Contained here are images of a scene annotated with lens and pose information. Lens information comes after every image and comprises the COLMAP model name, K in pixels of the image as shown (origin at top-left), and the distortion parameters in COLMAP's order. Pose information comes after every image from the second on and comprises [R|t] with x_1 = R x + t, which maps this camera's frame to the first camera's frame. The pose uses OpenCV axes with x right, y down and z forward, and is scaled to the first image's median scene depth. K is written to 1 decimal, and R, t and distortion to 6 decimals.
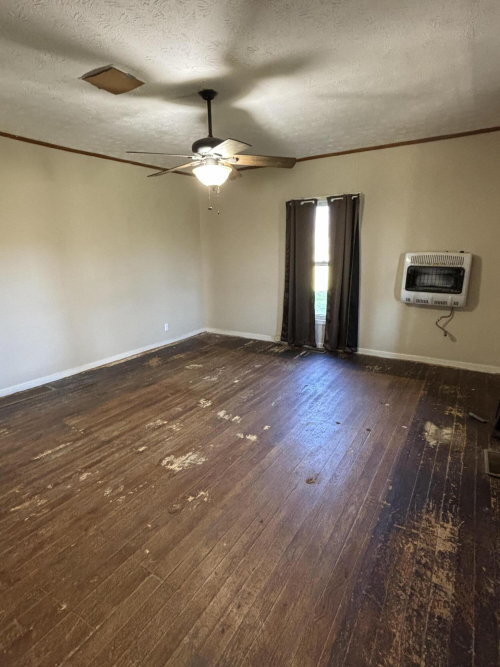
lens RADIAL K [[348.8, 0, 251.4], [0, 348.8, 332.7], [0, 0, 1]] dist [0.003395, 0.000013]
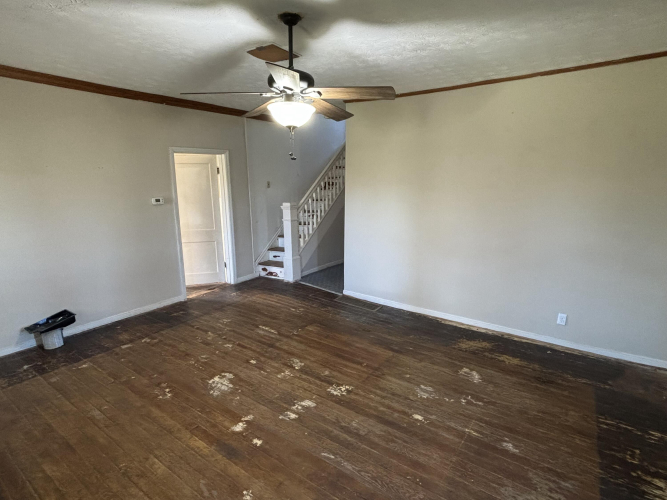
lens RADIAL K [[348.8, 0, 332.1], [0, 348.8, 250.4], [0, 0, 1]] dist [0.003395, 0.000013]
pose [[-0.054313, 0.216248, -0.974827, 0.620146], [-0.241987, 0.944315, 0.222962, -0.294427], [0.968758, 0.248005, 0.001041, 0.968051]]
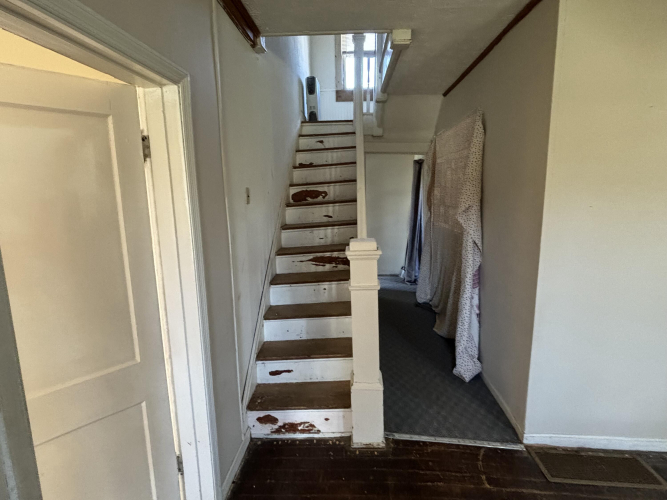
lens RADIAL K [[348.8, 0, 327.7], [0, 348.8, 249.8], [0, 0, 1]] dist [0.003395, 0.000013]
pose [[0.471958, 0.142963, -0.869952, -0.487206], [-0.201648, 0.978111, 0.051341, -0.100557], [0.858250, 0.151193, 0.490456, 0.374592]]
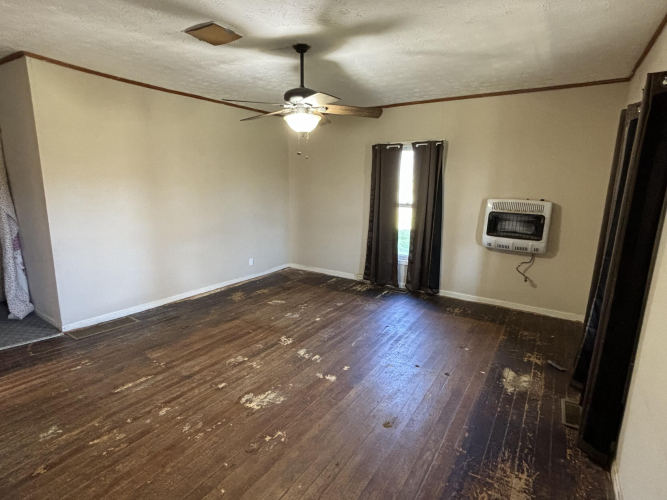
lens RADIAL K [[348.8, 0, 334.1], [0, 348.8, 248.3], [0, 0, 1]] dist [0.003395, 0.000013]
pose [[0.999358, 0.035573, -0.004212, 0.000923], [-0.035746, 0.997951, -0.053061, -0.016985], [0.002316, 0.053178, 0.998582, -0.023303]]
